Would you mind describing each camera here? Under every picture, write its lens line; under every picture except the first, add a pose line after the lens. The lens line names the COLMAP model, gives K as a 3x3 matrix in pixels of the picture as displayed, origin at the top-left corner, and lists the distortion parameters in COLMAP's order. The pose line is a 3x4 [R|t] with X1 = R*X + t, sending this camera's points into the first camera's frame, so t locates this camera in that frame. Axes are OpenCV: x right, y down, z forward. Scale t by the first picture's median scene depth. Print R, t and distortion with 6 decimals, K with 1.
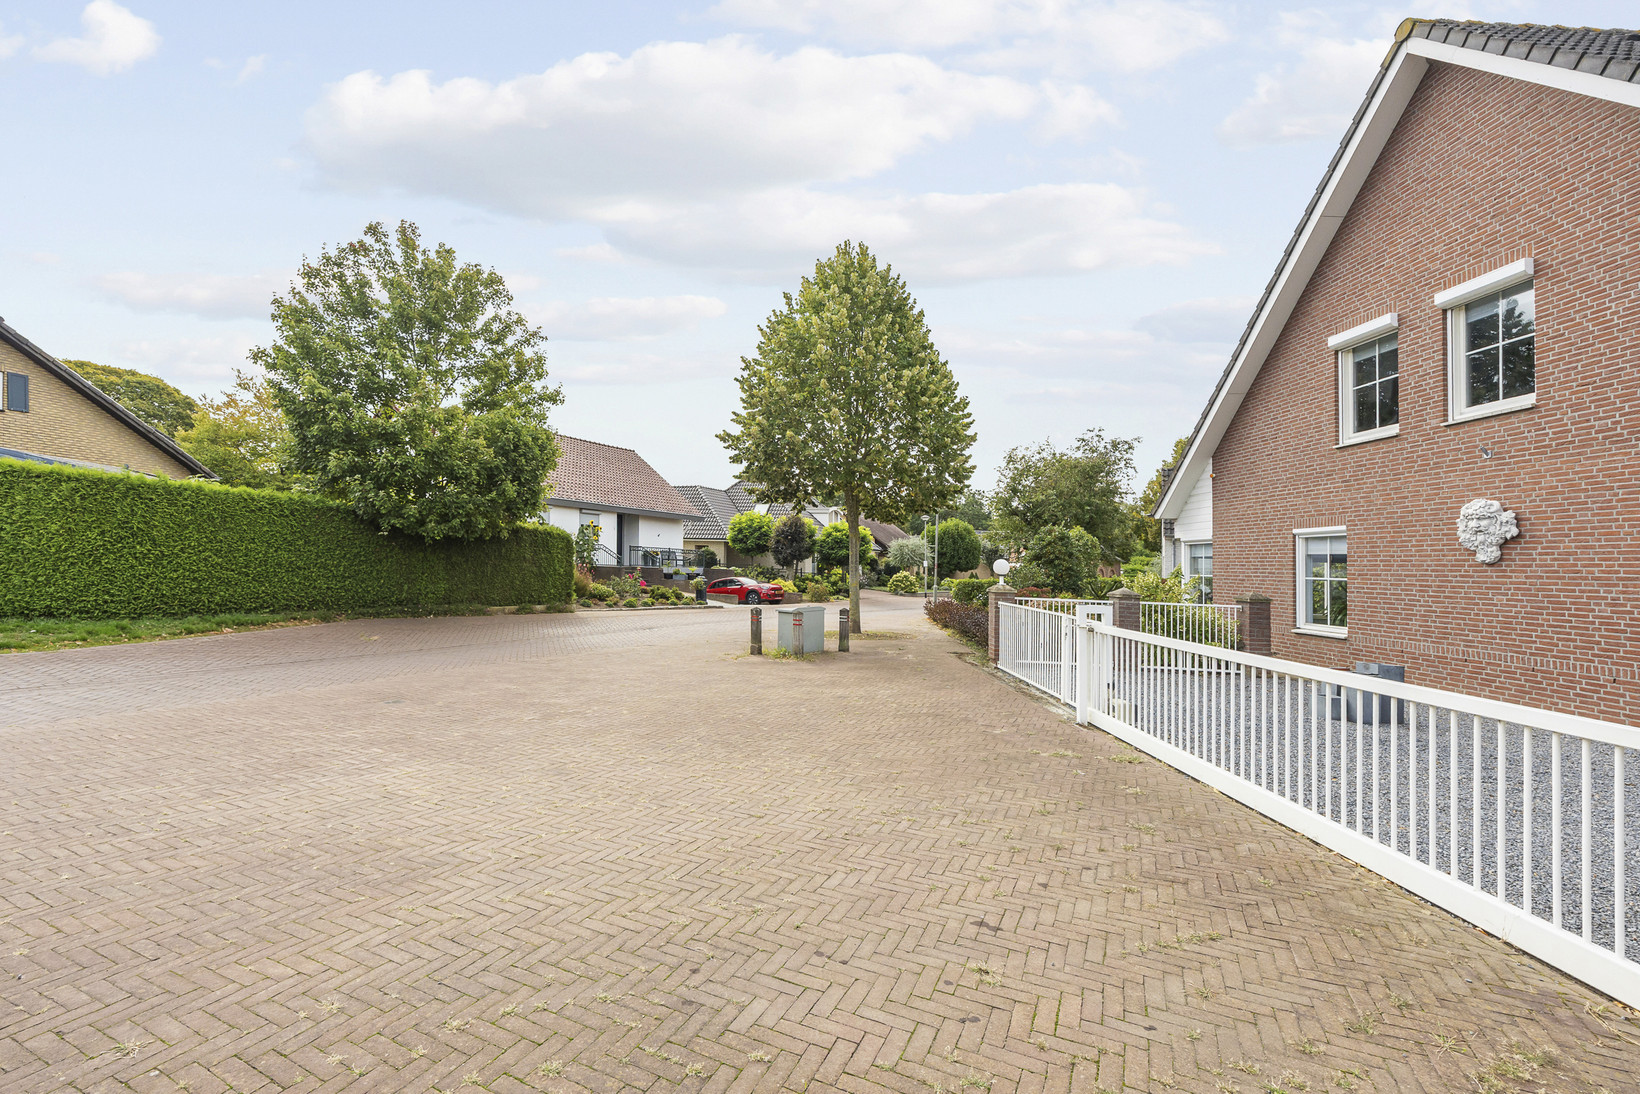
lens RADIAL K [[712.4, 0, 814.5], [0, 712.4, 550.1], [0, 0, 1]] dist [-0.000926, -0.000443]
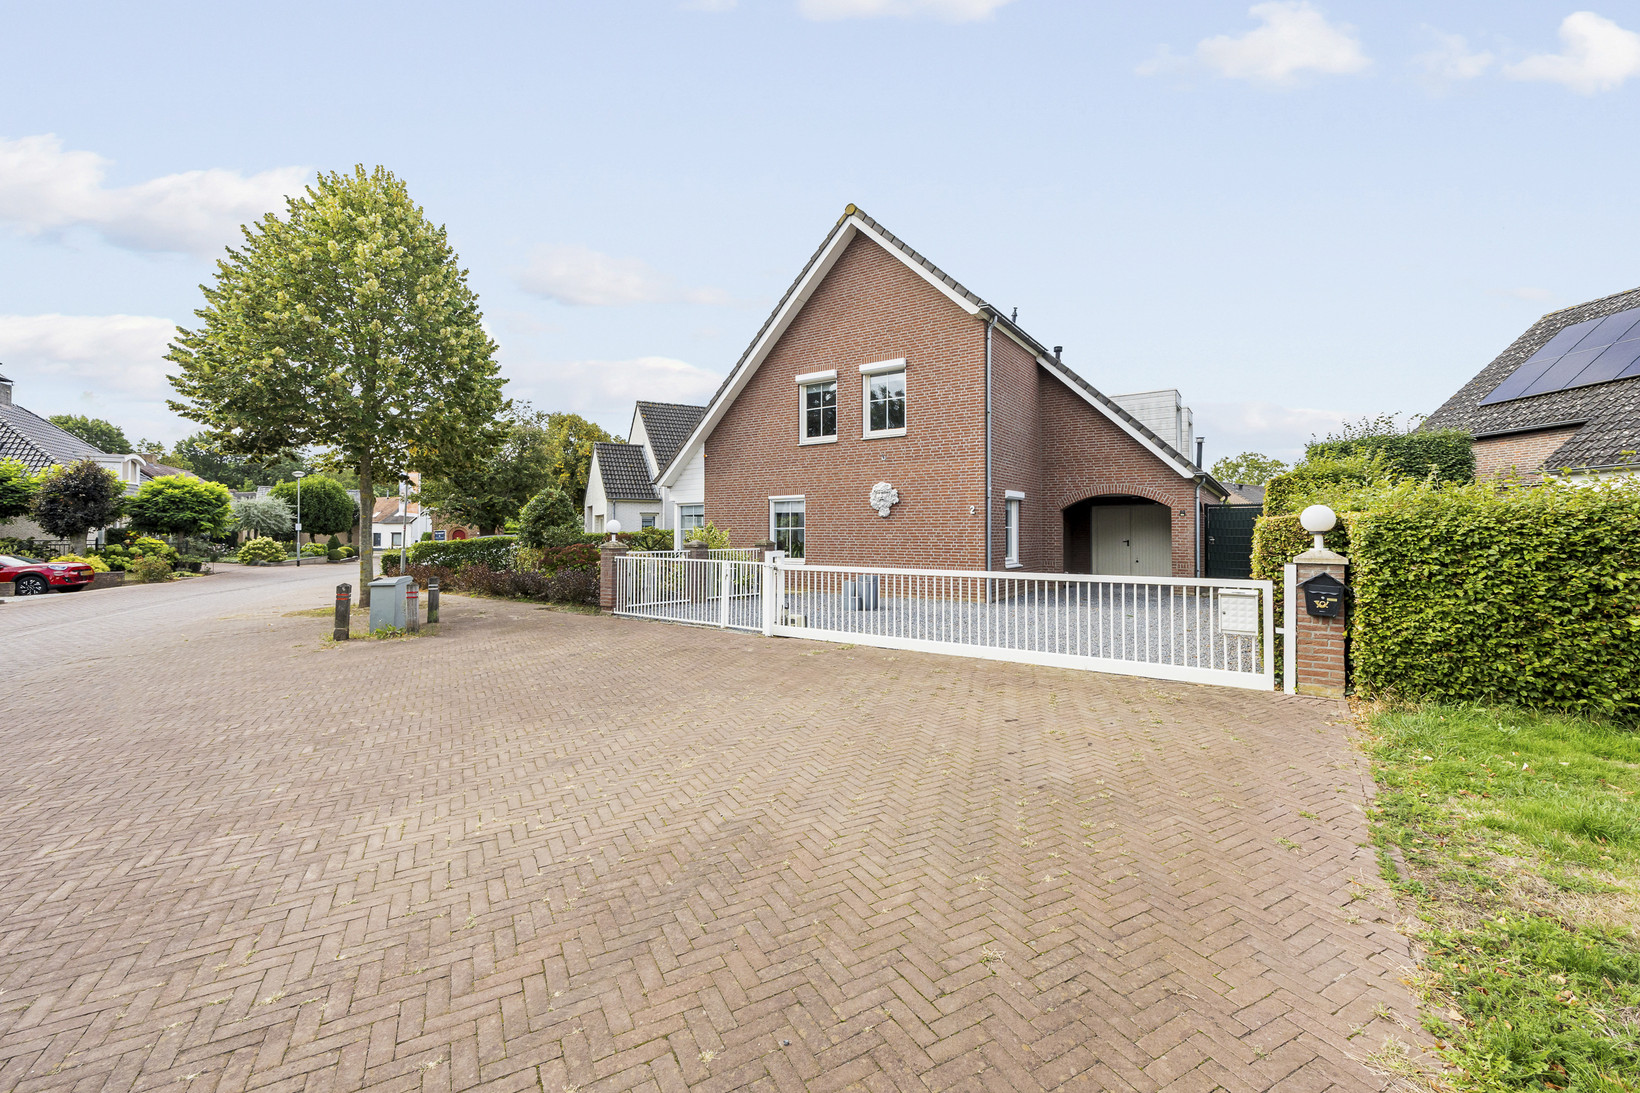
lens RADIAL K [[632.7, 0, 828.9], [0, 632.7, 503.9], [0, 0, 1]] dist [-0.000324, -0.000219]
pose [[0.594111, 0.001064, 0.804383, -0.366103], [0.005366, 0.999972, -0.005286, -0.006011], [-0.804365, 0.007457, 0.594088, 0.111422]]
